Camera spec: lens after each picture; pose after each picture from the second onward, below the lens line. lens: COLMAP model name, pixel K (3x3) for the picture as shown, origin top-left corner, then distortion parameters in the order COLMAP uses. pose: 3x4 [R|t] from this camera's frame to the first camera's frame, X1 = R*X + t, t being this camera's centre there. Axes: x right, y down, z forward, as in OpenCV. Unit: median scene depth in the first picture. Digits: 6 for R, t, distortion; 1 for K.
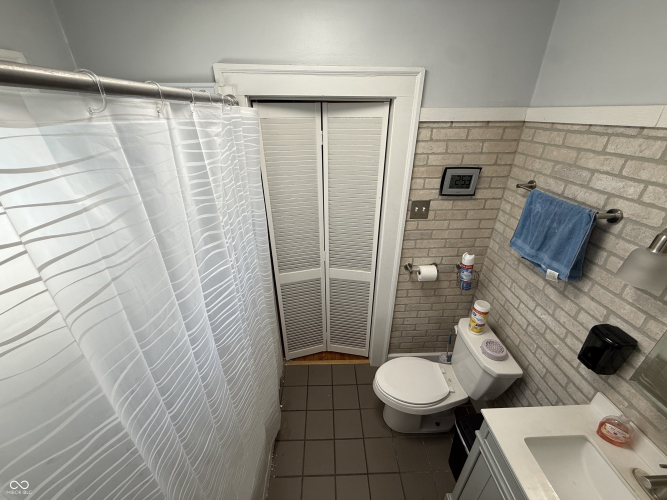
lens RADIAL K [[265.5, 0, 333.0], [0, 265.5, 251.0], [0, 0, 1]] dist [-0.001113, 0.000131]
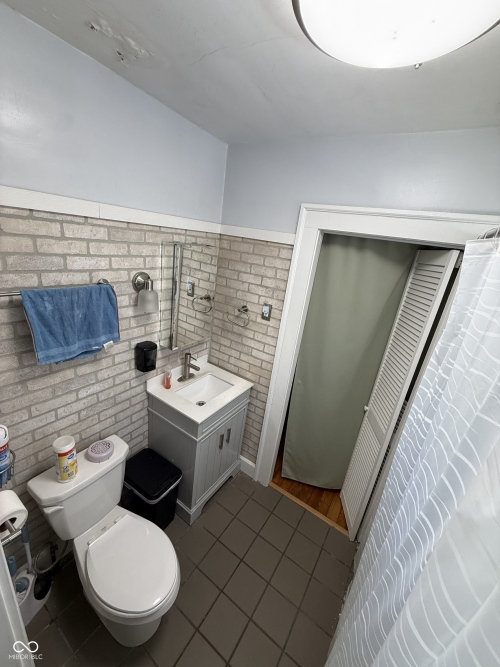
lens RADIAL K [[265.5, 0, 262.6], [0, 265.5, 327.9], [0, 0, 1]] dist [-0.001113, 0.000131]
pose [[-0.828734, -0.294217, 0.476063, -0.239059], [0.121520, 0.735755, 0.666256, -0.662599], [-0.546290, 0.610000, -0.573992, 1.286658]]
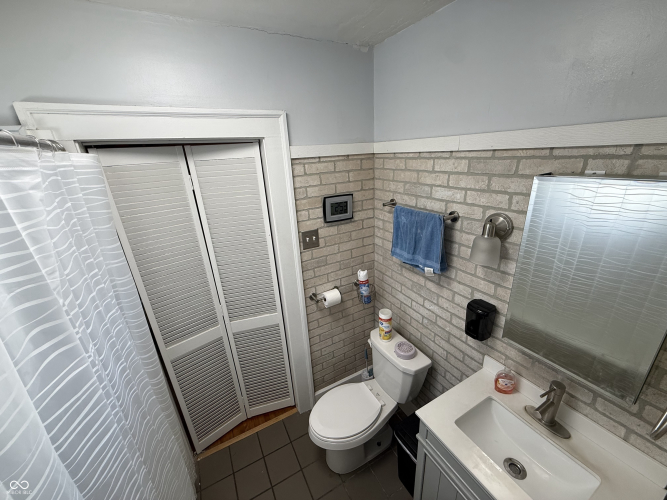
lens RADIAL K [[265.5, 0, 332.5], [0, 265.5, 250.6], [0, 0, 1]] dist [-0.001113, 0.000131]
pose [[0.895138, -0.197896, 0.399456, -0.023491], [0.250499, 0.964508, -0.083511, -0.009739], [-0.368752, 0.174817, 0.912941, 0.052997]]
